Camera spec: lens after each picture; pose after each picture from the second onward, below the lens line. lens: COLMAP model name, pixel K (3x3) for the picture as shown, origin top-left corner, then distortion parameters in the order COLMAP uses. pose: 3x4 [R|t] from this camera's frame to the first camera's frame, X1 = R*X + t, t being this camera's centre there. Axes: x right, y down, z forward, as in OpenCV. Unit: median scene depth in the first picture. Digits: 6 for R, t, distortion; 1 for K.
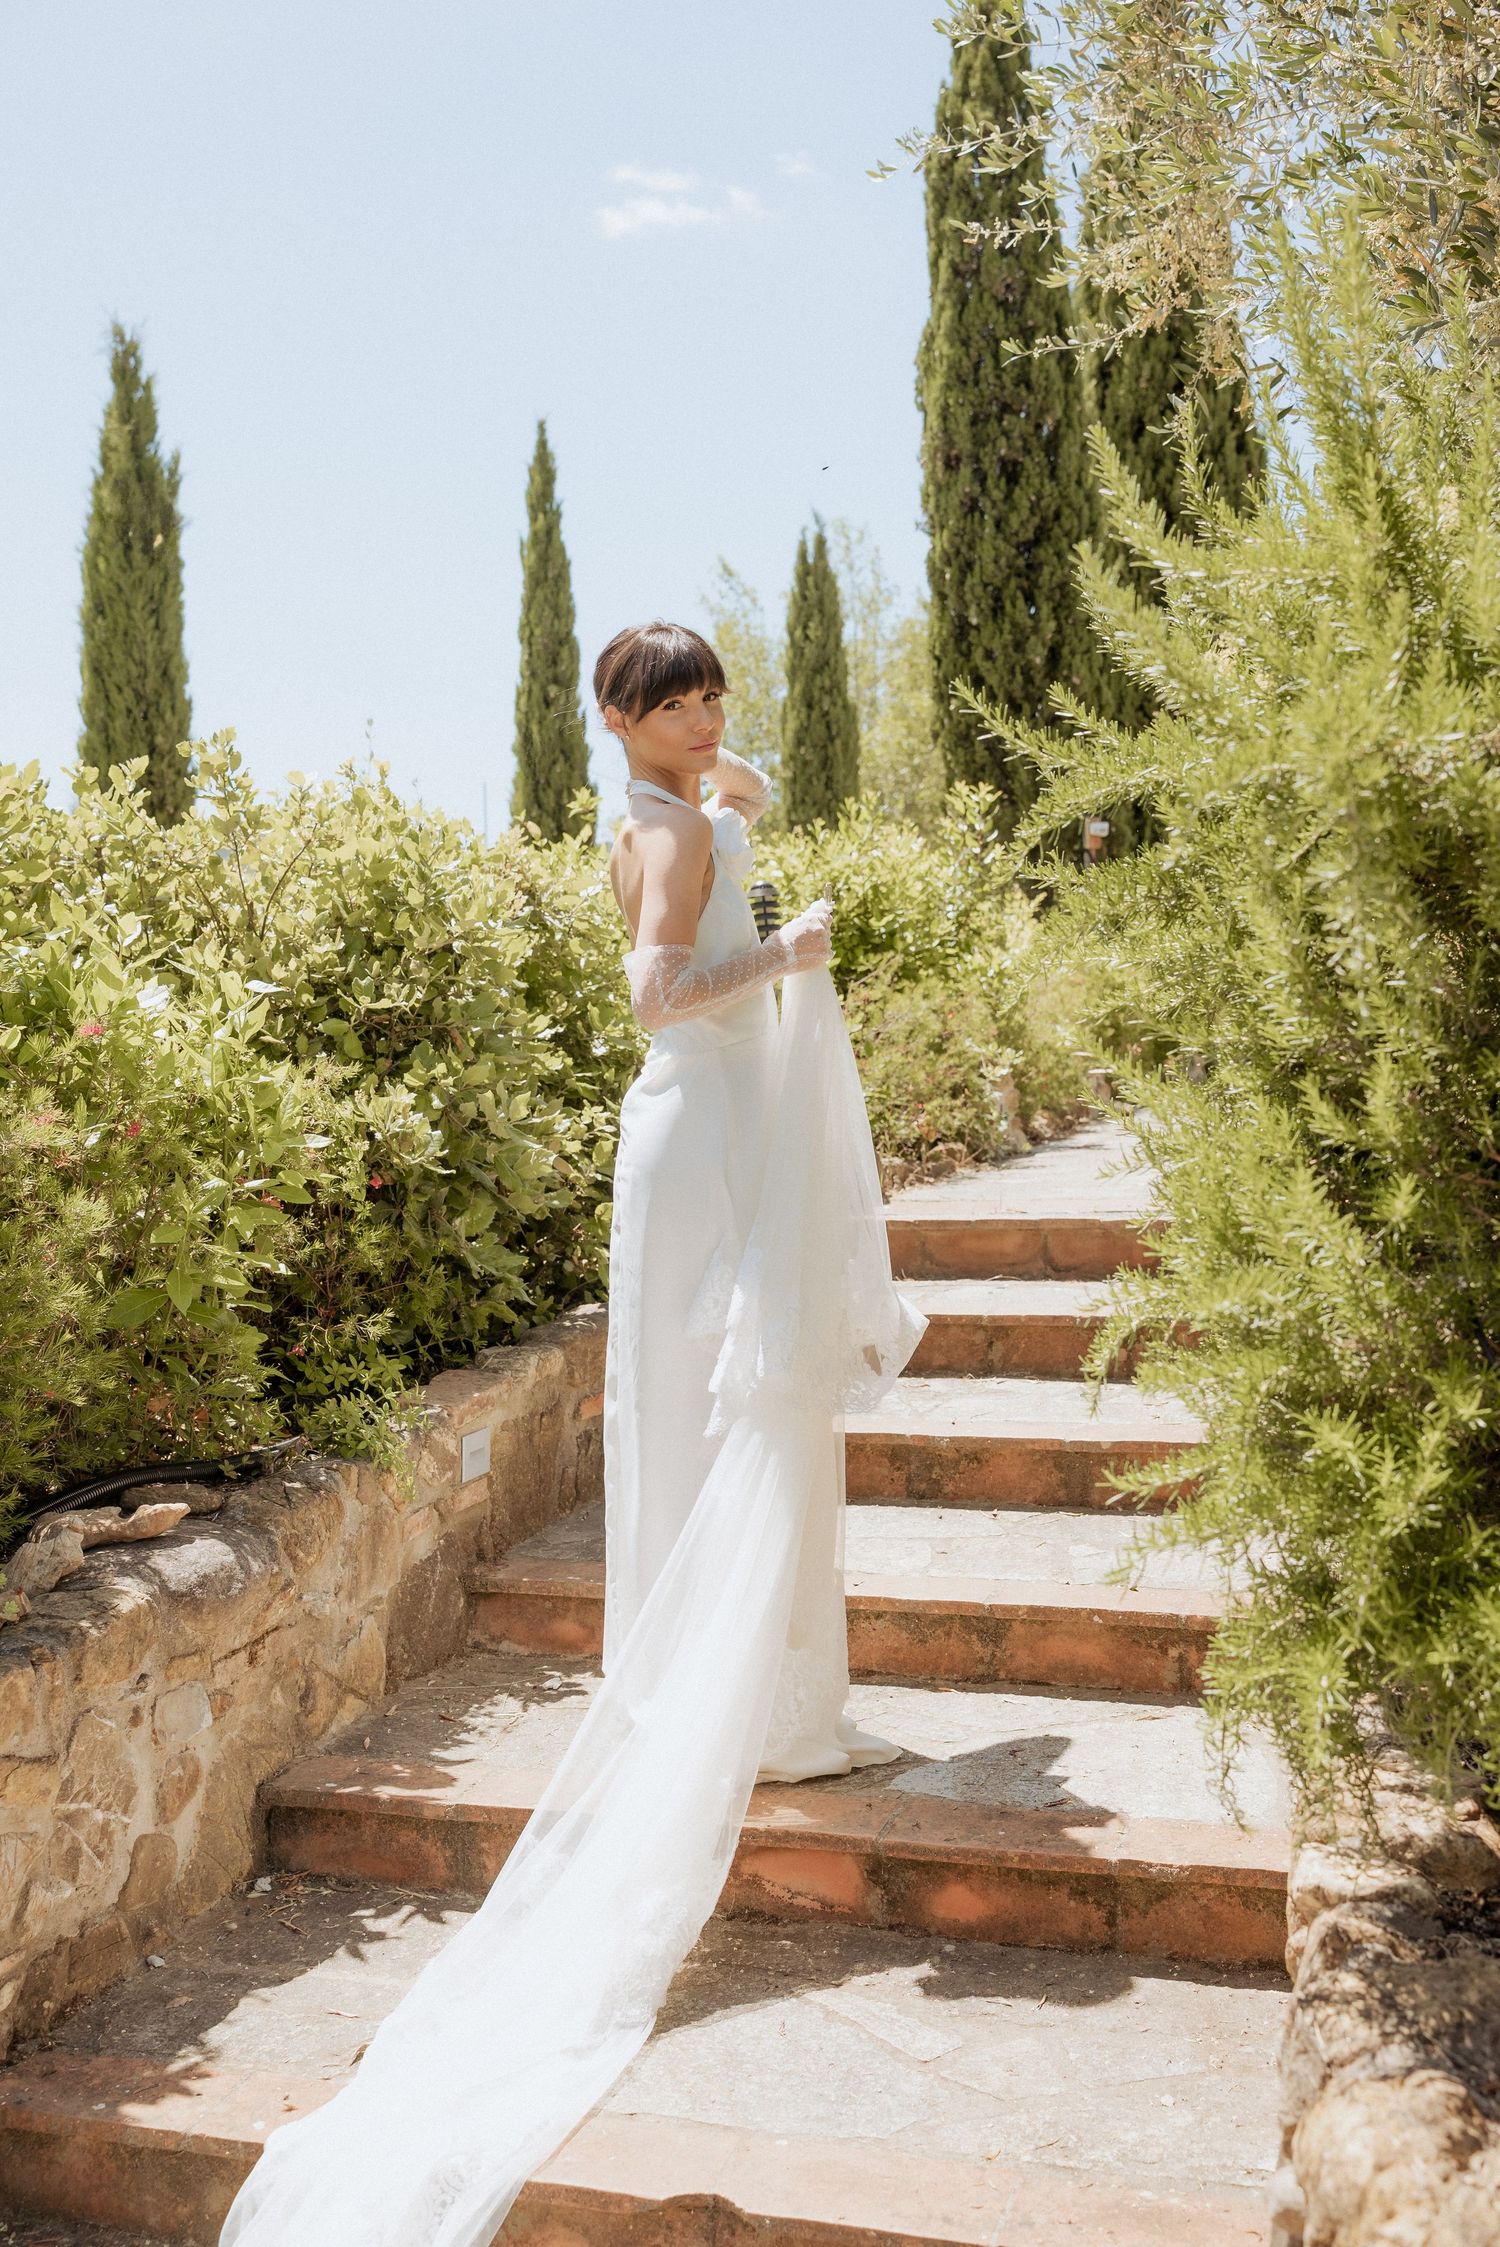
lens RADIAL K [[2265.7, 0, 744.9], [0, 2265.7, 1113.3], [0, 0, 1]] dist [0.001915, 0.000000]
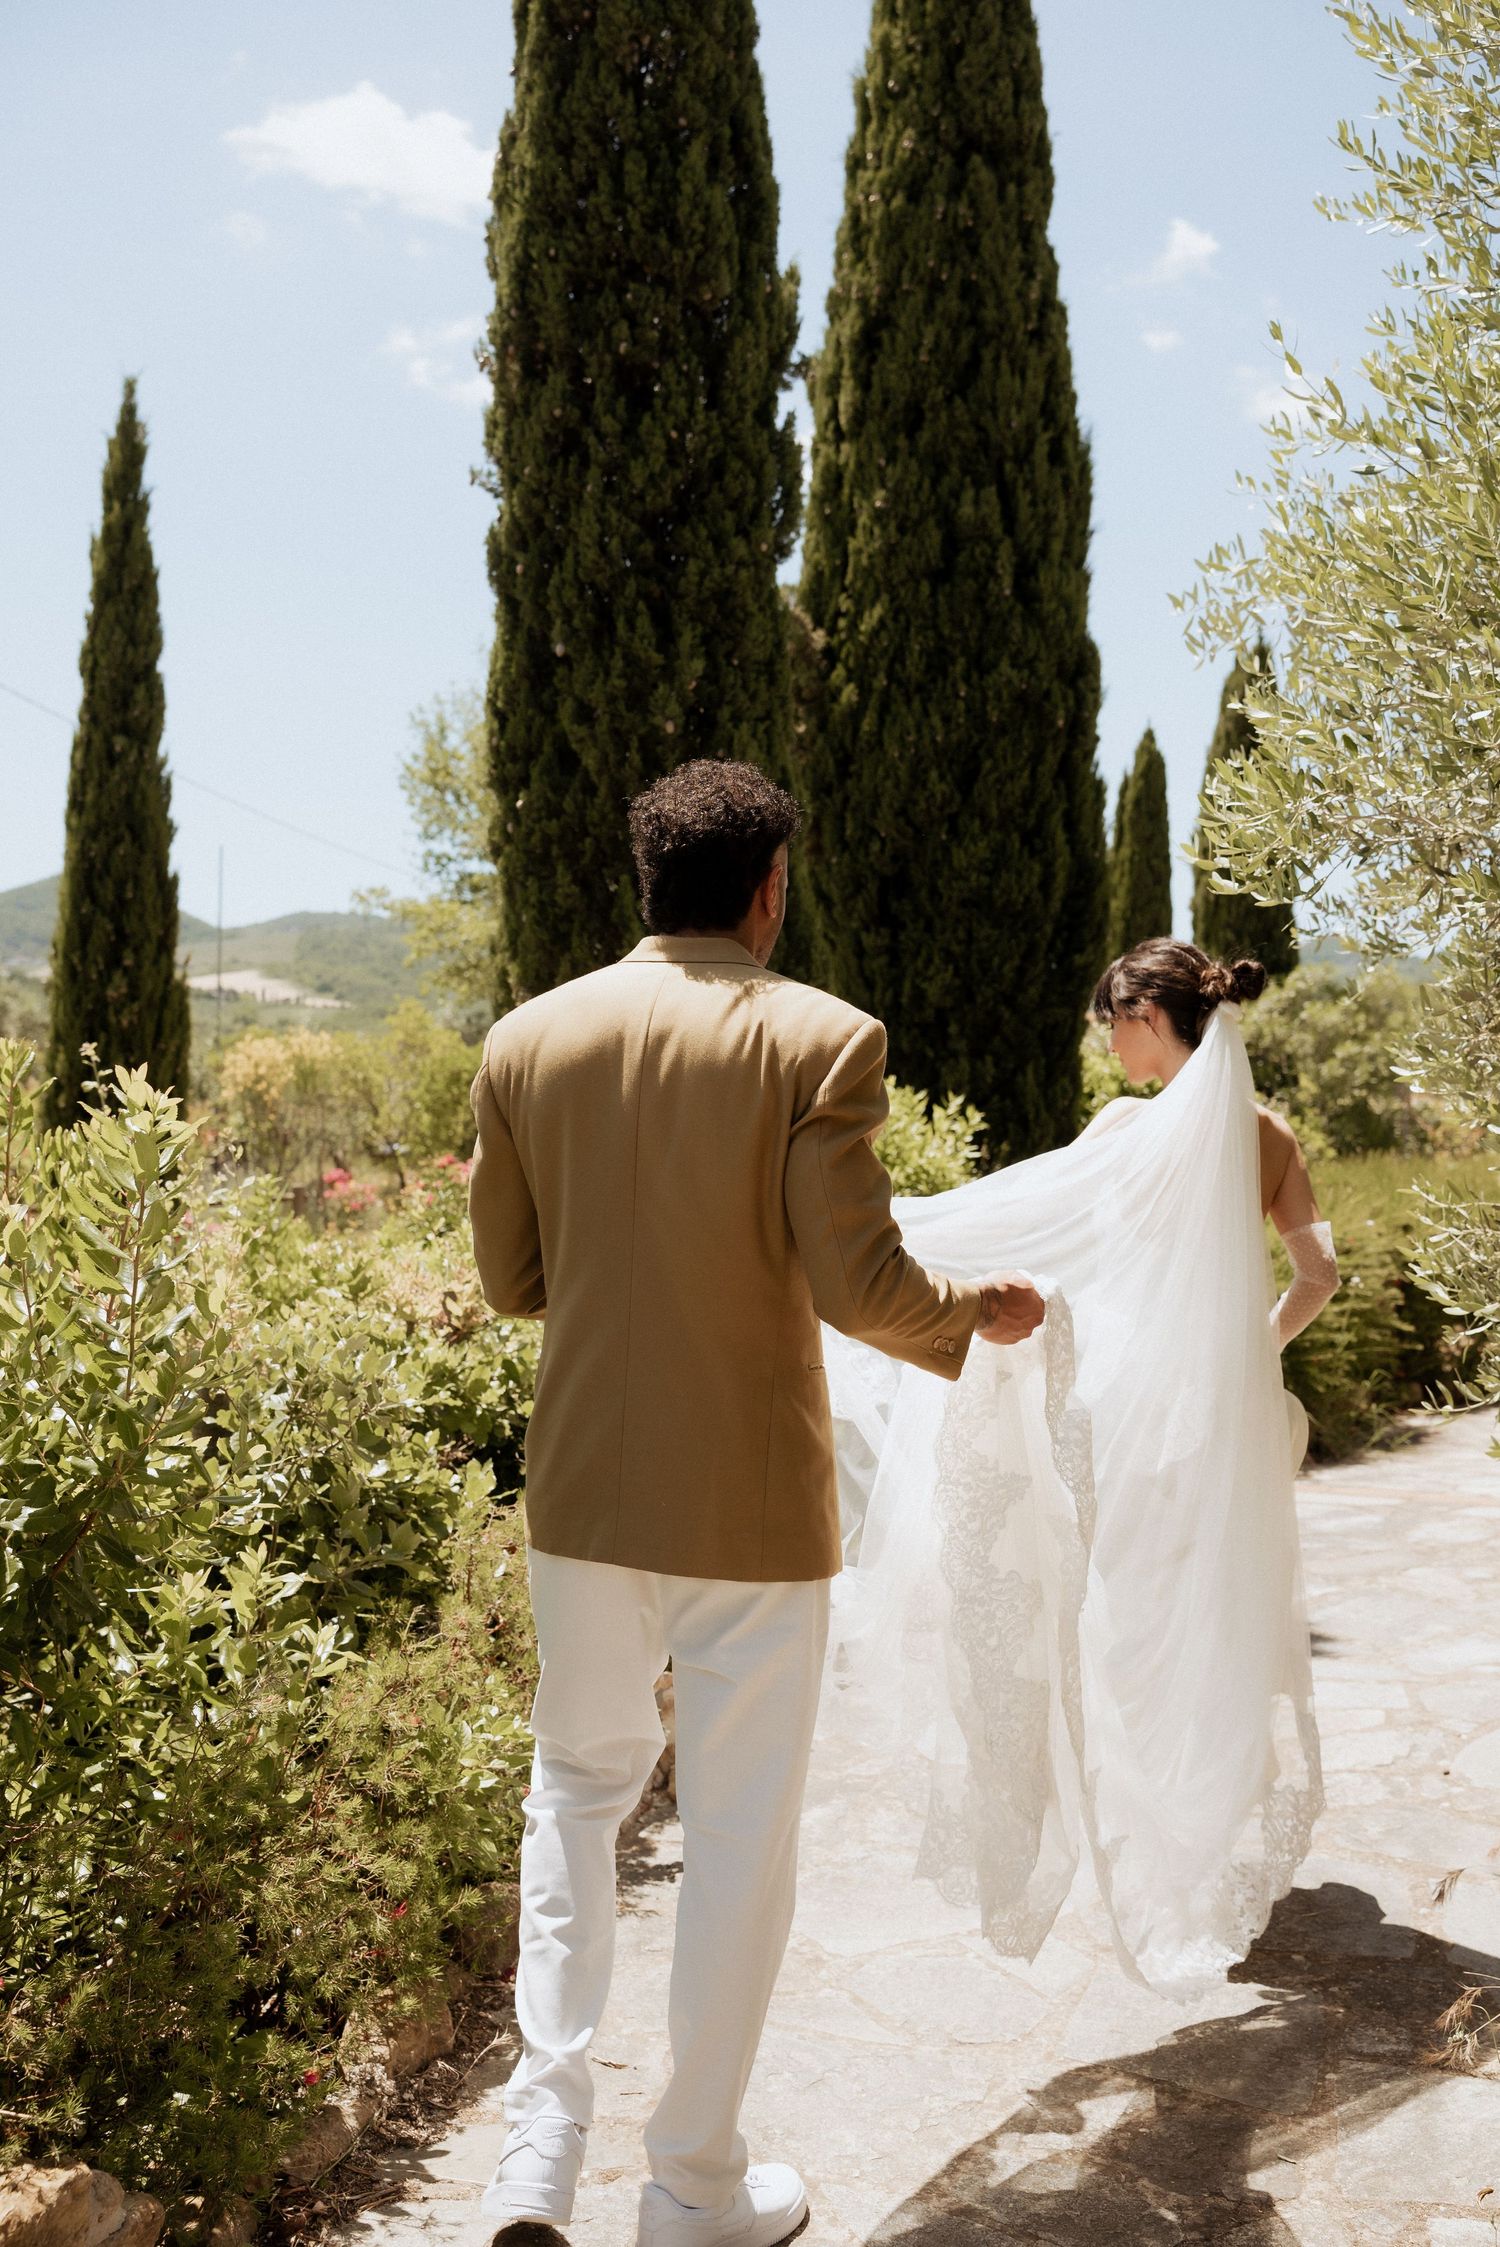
lens RADIAL K [[2265.7, 0, 751.8], [0, 2265.7, 1133.8], [0, 0, 1]] dist [0.001915, 0.000000]
pose [[0.995345, 0.042788, 0.086361, 0.104692], [-0.040697, 0.998837, -0.025837, -0.087118], [-0.087366, 0.022202, 0.995929, 0.448205]]
